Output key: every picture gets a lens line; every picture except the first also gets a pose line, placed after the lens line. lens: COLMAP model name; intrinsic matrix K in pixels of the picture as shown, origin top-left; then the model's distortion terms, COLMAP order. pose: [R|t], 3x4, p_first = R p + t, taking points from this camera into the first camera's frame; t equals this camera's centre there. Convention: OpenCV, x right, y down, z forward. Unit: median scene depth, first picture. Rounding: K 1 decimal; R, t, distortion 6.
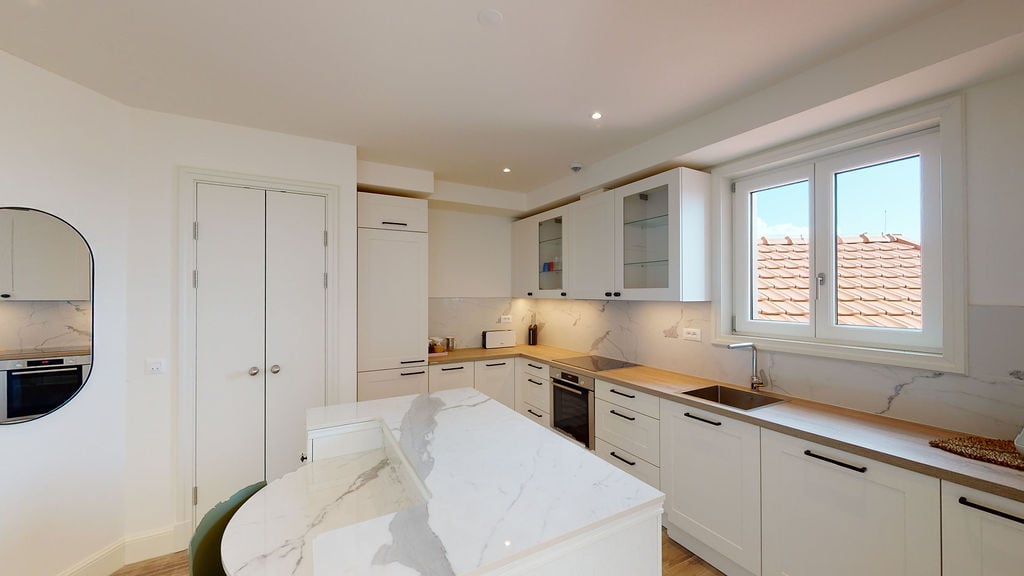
lens RADIAL K [[375.3, 0, 511.0], [0, 375.3, 289.2], [0, 0, 1]] dist [-0.000898, -0.000358]
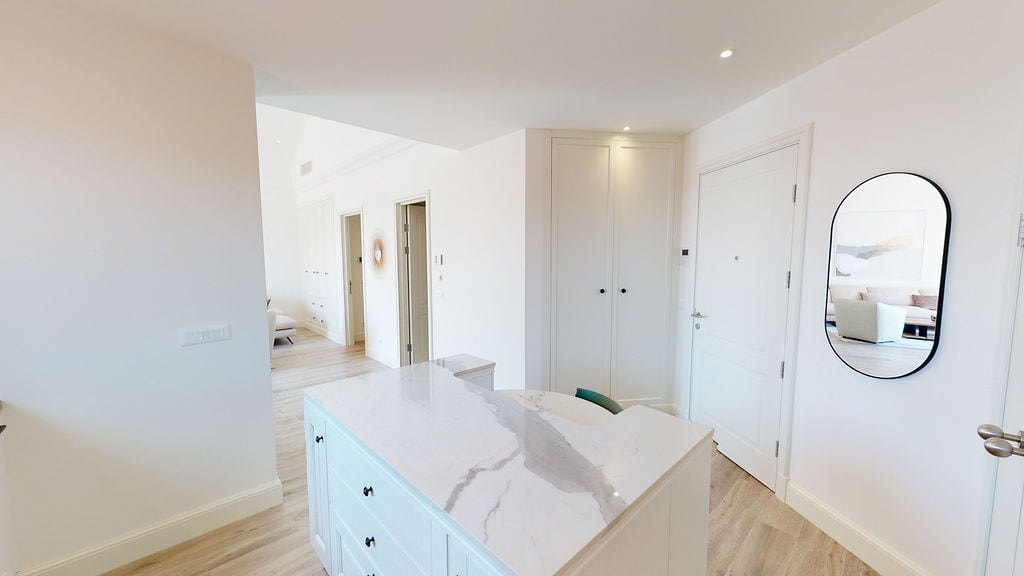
lens RADIAL K [[375.3, 0, 517.7], [0, 375.3, 289.4], [0, 0, 1]] dist [-0.000898, -0.000358]
pose [[-0.964107, 0.018056, -0.264898, -0.030298], [-0.001422, 0.997320, 0.073152, 0.020573], [0.265509, 0.070903, -0.961498, 1.814019]]
